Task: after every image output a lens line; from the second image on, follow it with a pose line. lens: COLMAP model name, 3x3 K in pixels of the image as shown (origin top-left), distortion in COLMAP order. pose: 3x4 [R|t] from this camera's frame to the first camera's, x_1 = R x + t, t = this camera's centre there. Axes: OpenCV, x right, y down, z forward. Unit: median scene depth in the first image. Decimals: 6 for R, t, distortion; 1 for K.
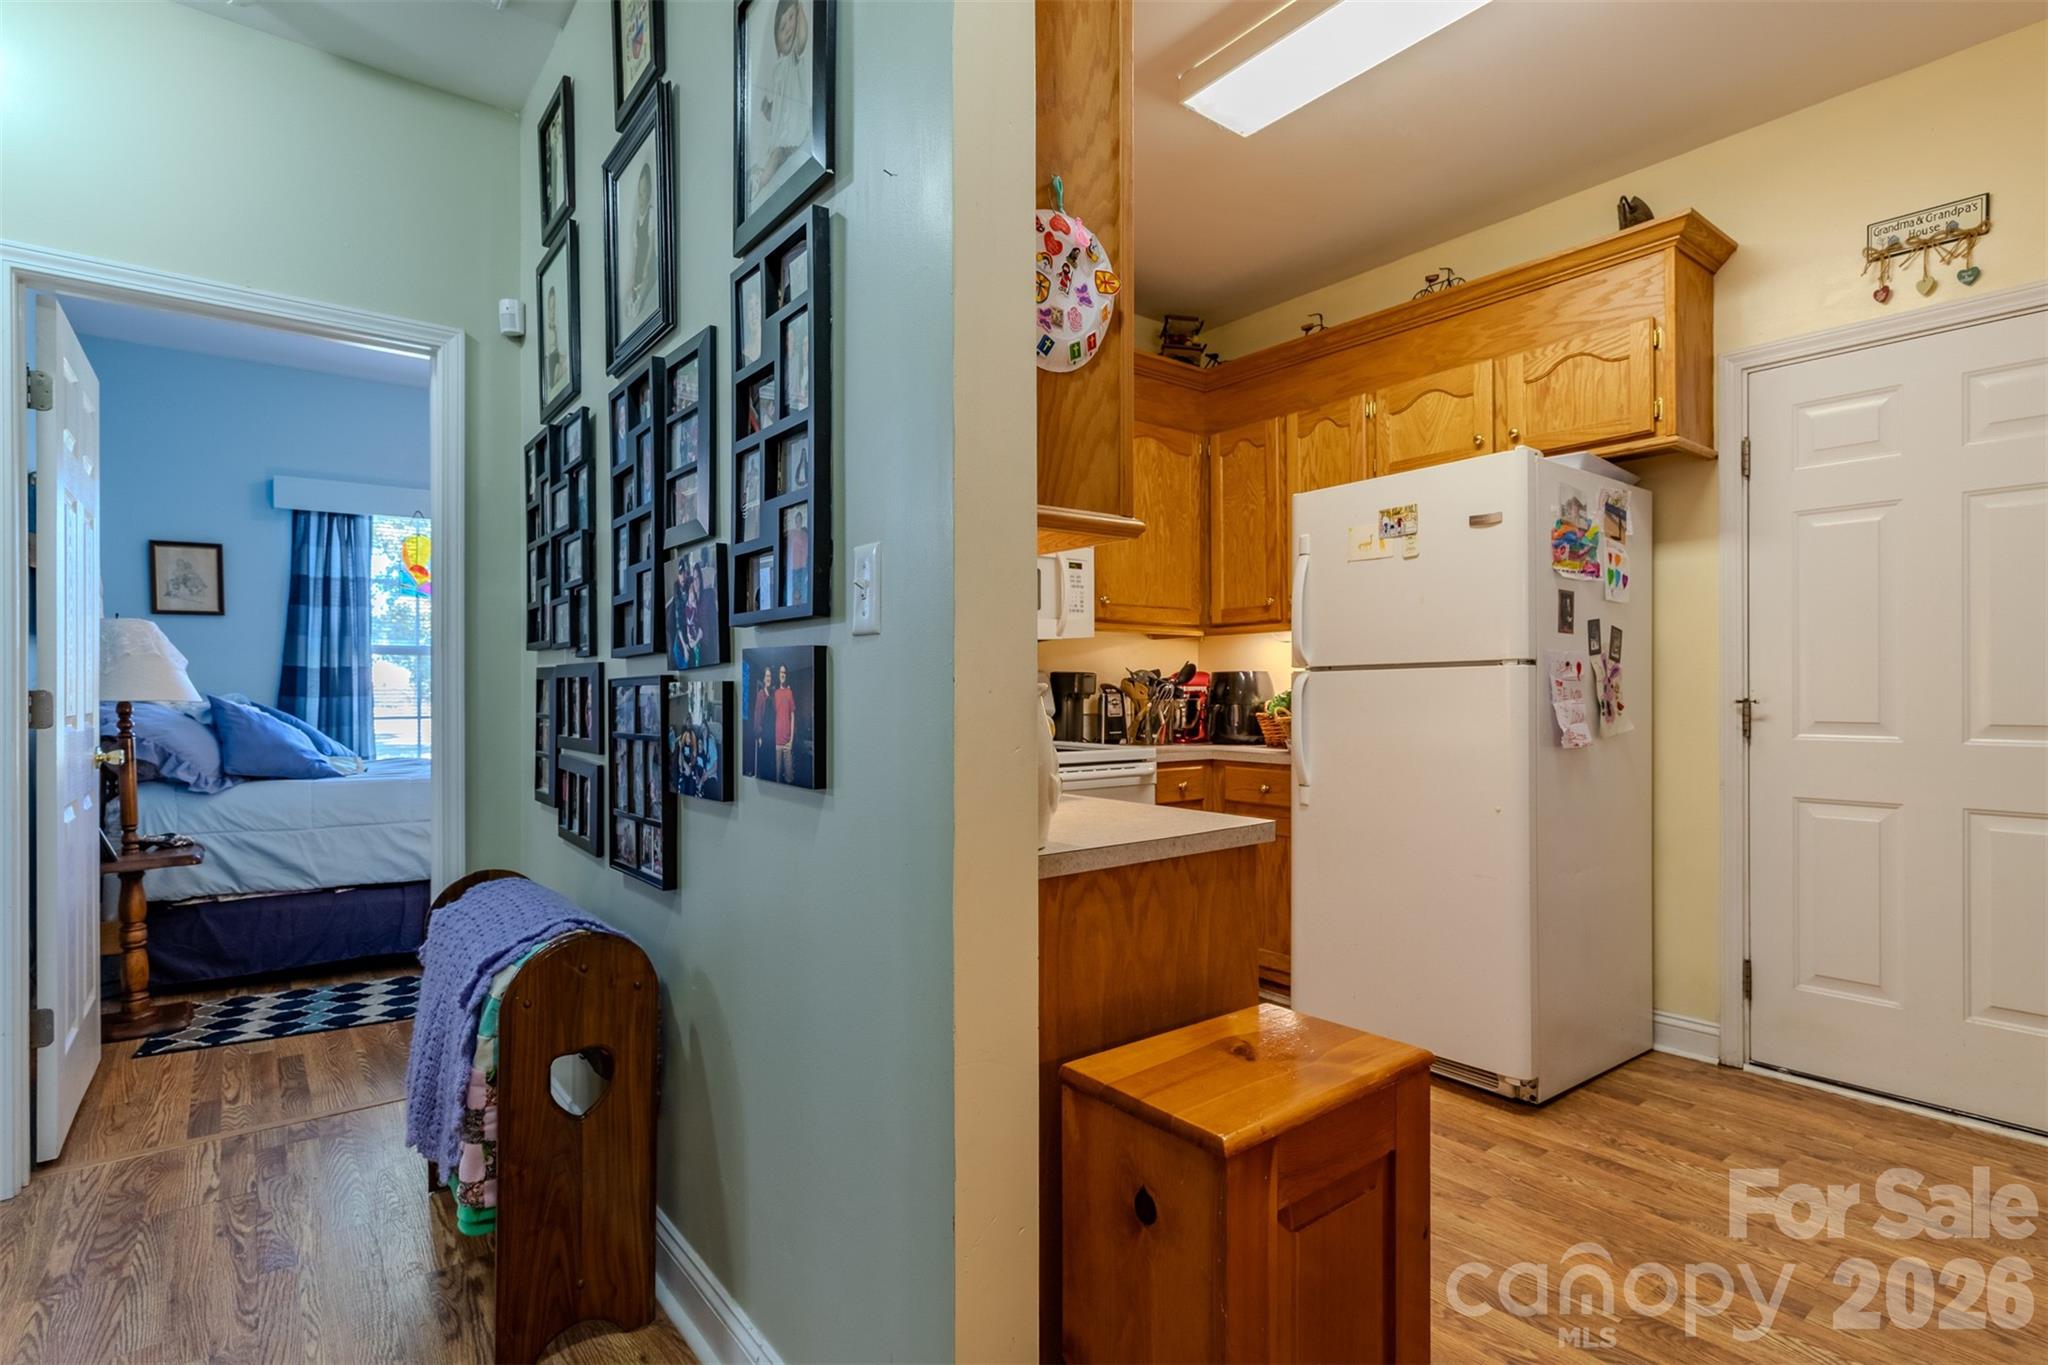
lens RADIAL K [[988.1, 0, 1017.4], [0, 988.1, 692.1], [0, 0, 1]] dist [0.000563, -0.000913]
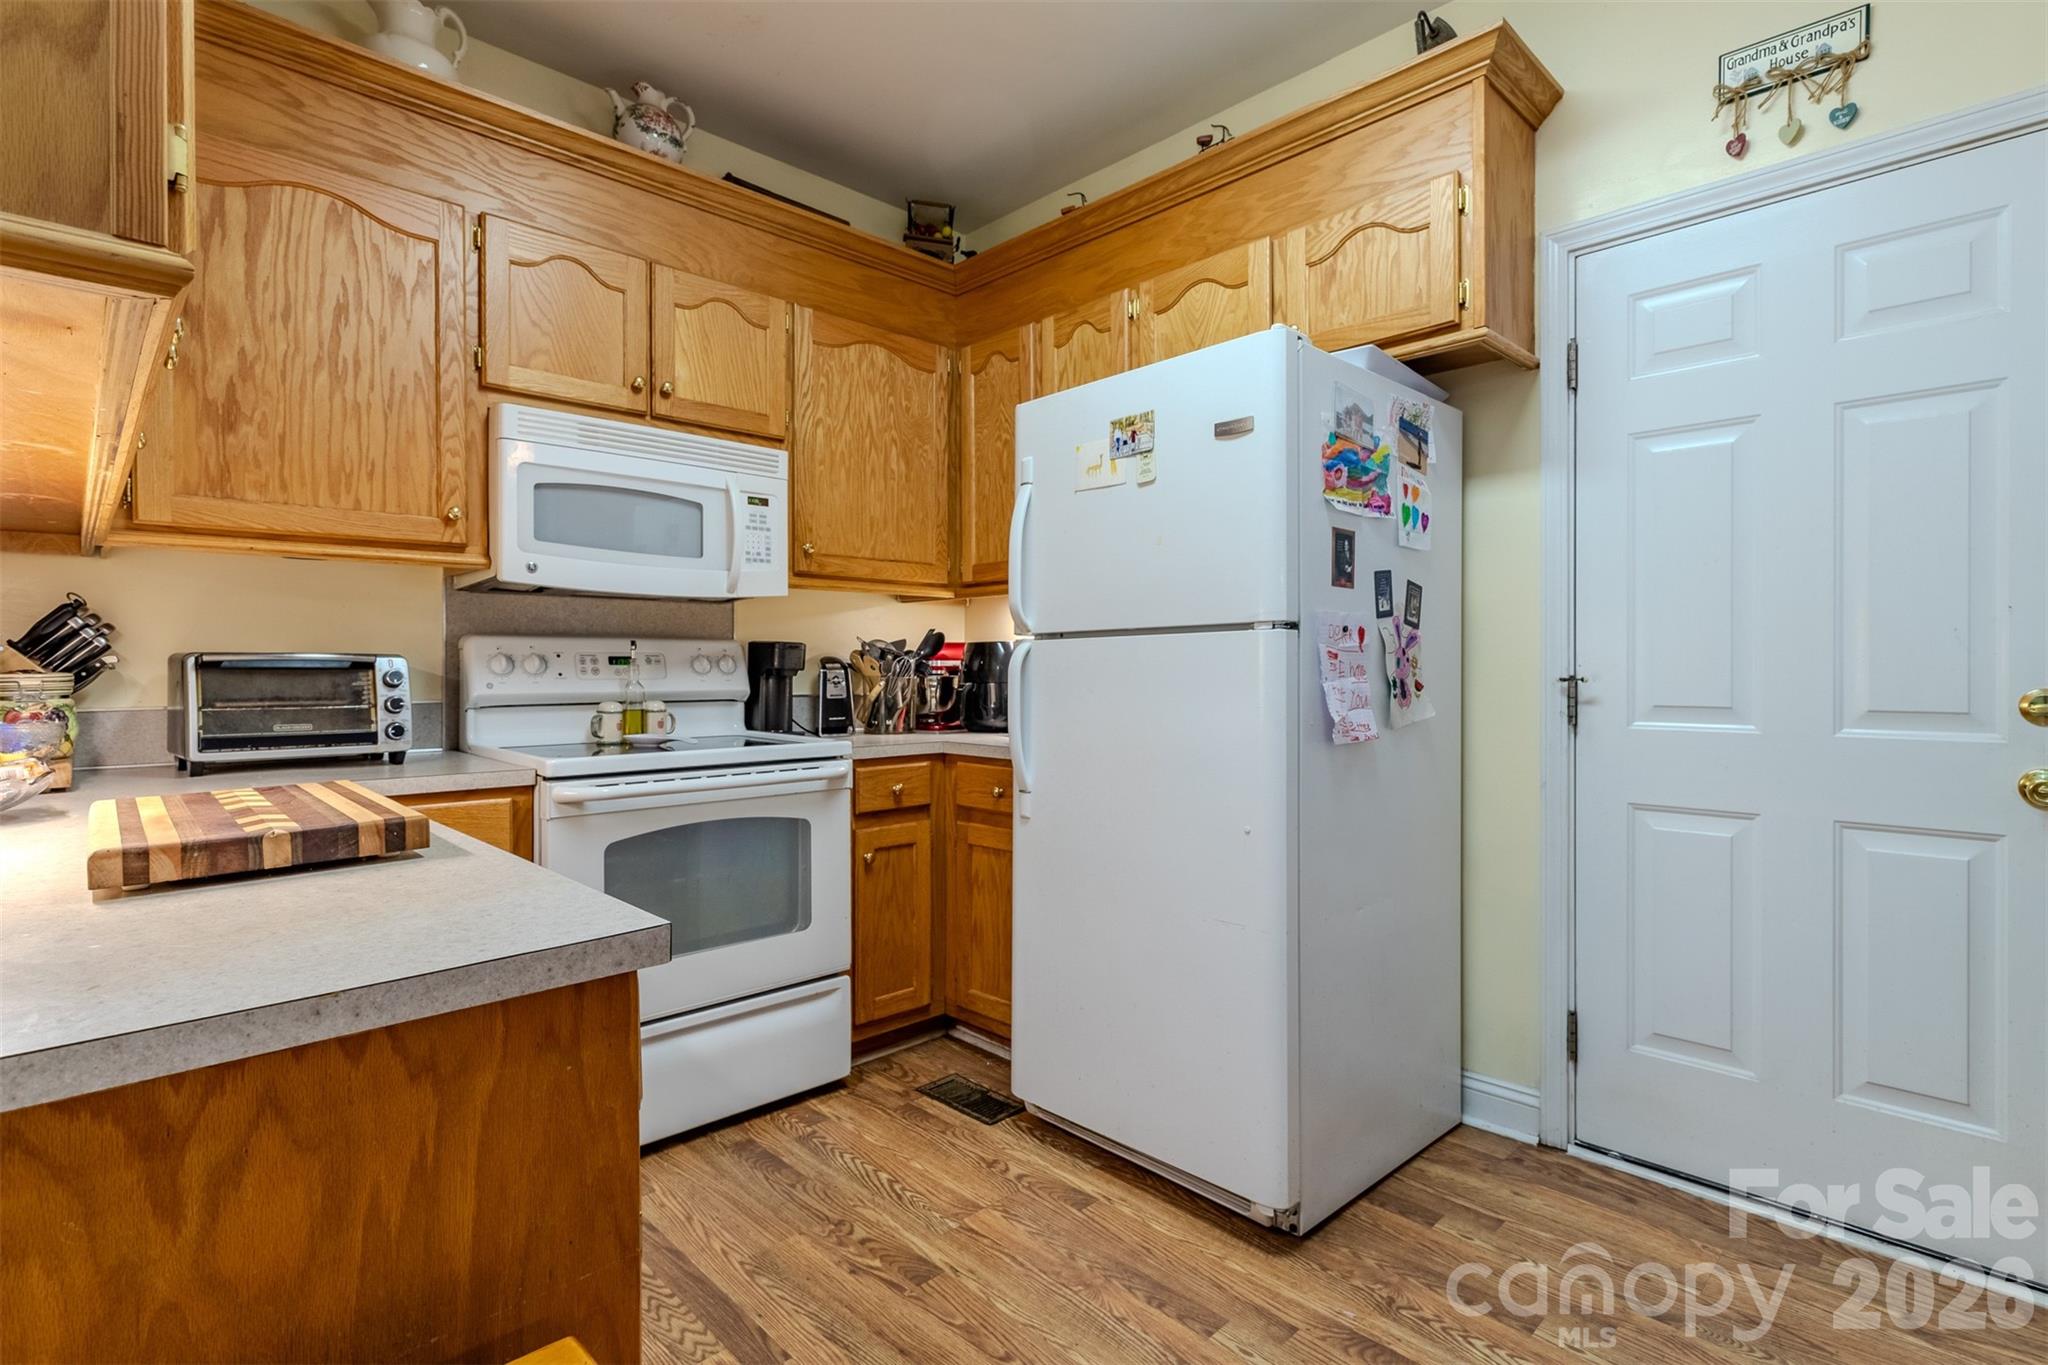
lens RADIAL K [[988.1, 0, 1021.9], [0, 988.1, 672.5], [0, 0, 1]] dist [0.000563, -0.000913]
pose [[0.993499, -0.000241, 0.113837, 0.241040], [-0.000279, 0.999990, 0.004560, 0.000701], [-0.113837, -0.004562, 0.993489, 0.304452]]
